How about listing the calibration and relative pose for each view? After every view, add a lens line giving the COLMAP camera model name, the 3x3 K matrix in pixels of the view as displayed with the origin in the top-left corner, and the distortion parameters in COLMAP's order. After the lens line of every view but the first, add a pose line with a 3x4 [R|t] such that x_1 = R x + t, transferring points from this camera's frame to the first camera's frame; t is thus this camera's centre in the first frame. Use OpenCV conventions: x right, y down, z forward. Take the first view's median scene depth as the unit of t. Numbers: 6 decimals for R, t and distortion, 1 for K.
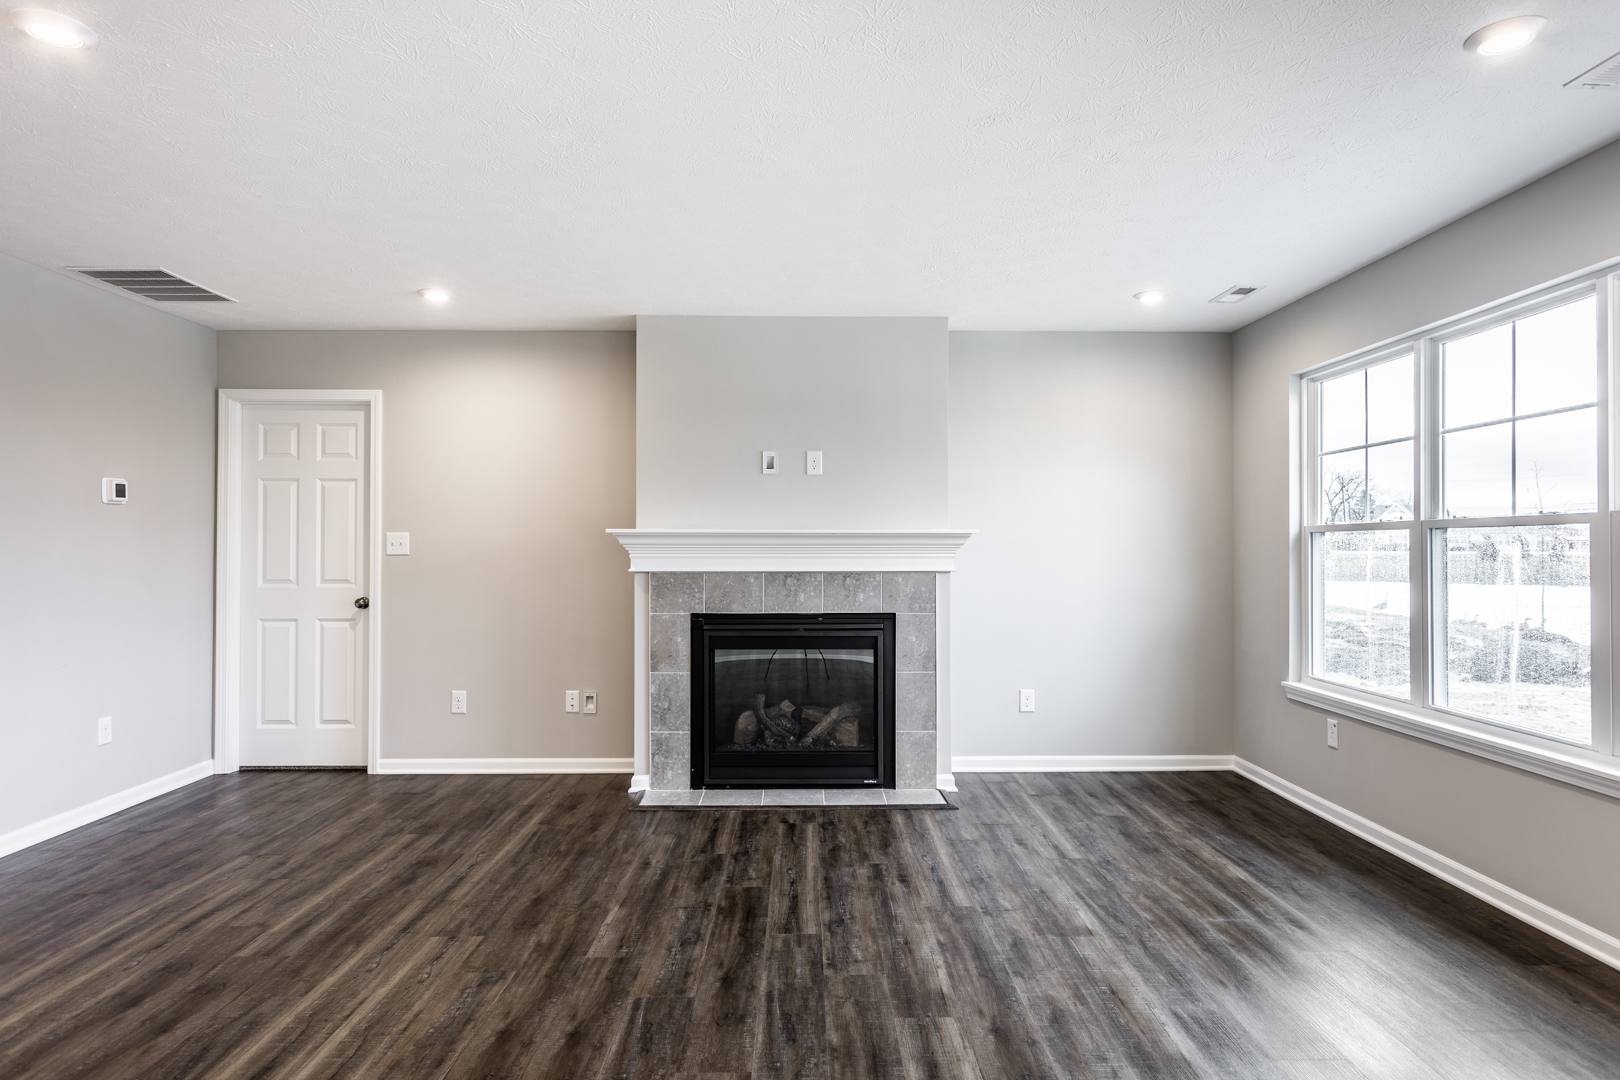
lens RADIAL K [[911.1, 0, 812.0], [0, 911.1, 540.3], [0, 0, 1]] dist [-0.000602, 0.001758]
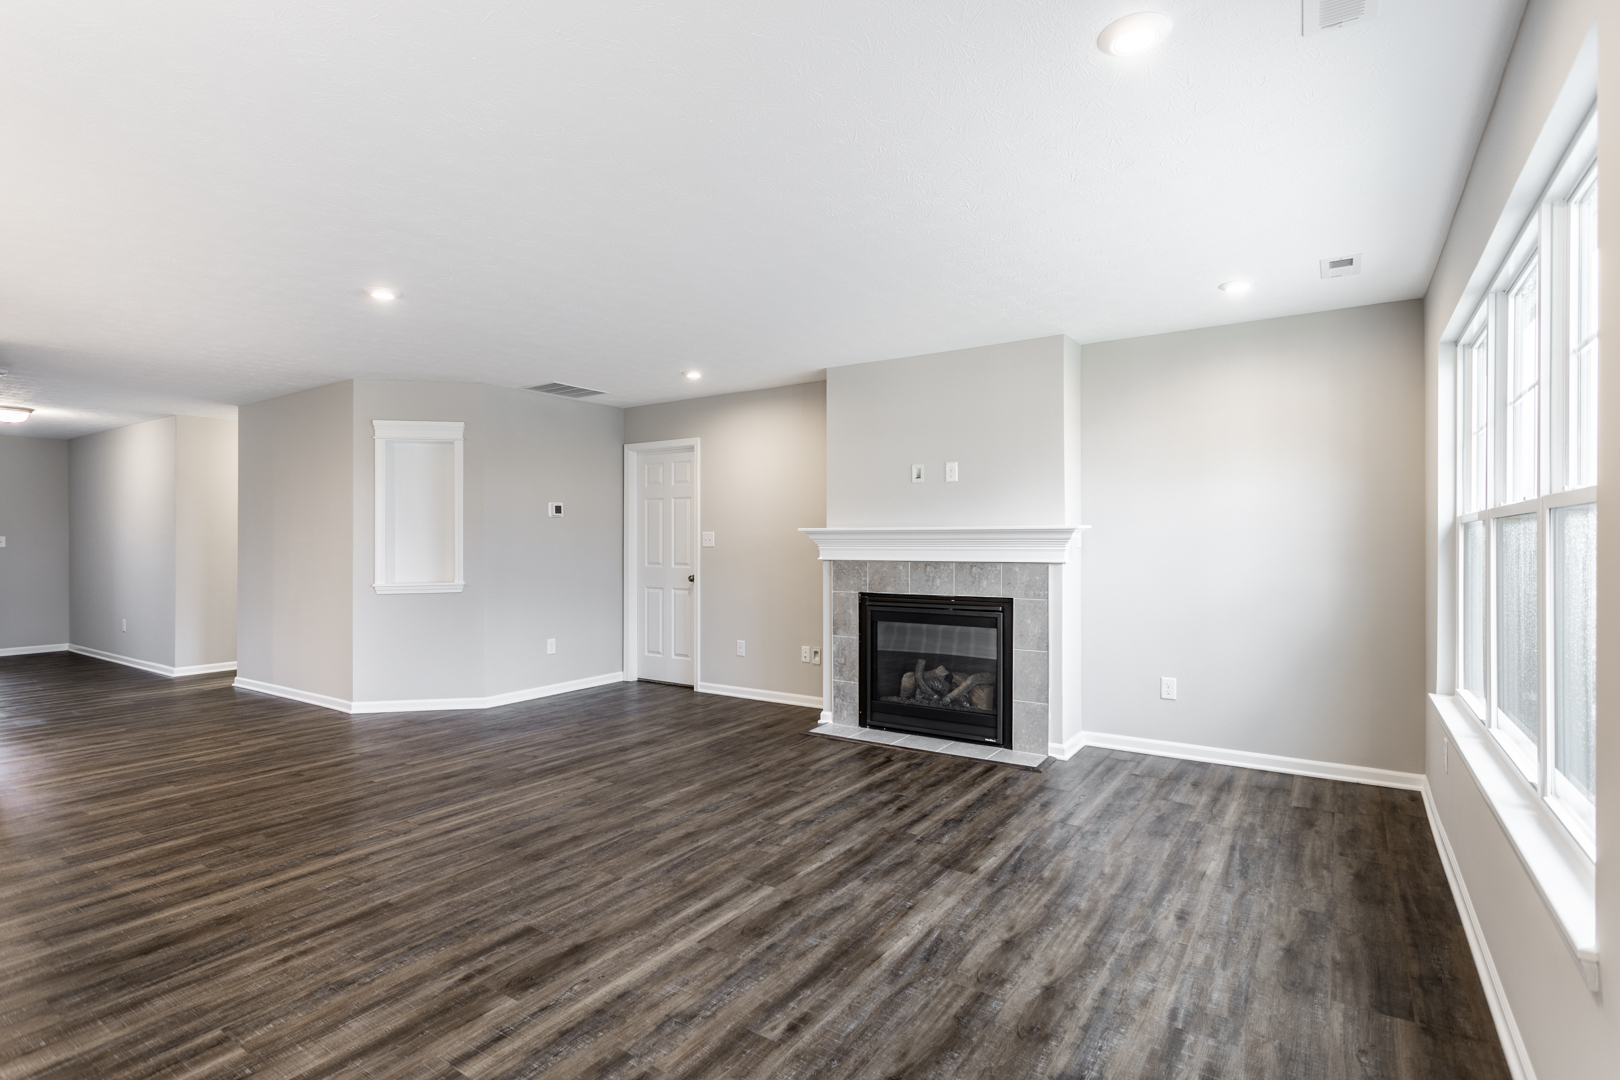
lens RADIAL K [[783.9, 0, 808.6], [0, 783.9, 541.8], [0, 0, 1]] dist [-0.000936, 0.001531]
pose [[0.823726, -0.001523, -0.566986, 0.445887], [0.007323, 0.999942, 0.007954, -0.001563], [0.566941, -0.010704, 0.823689, 0.035199]]
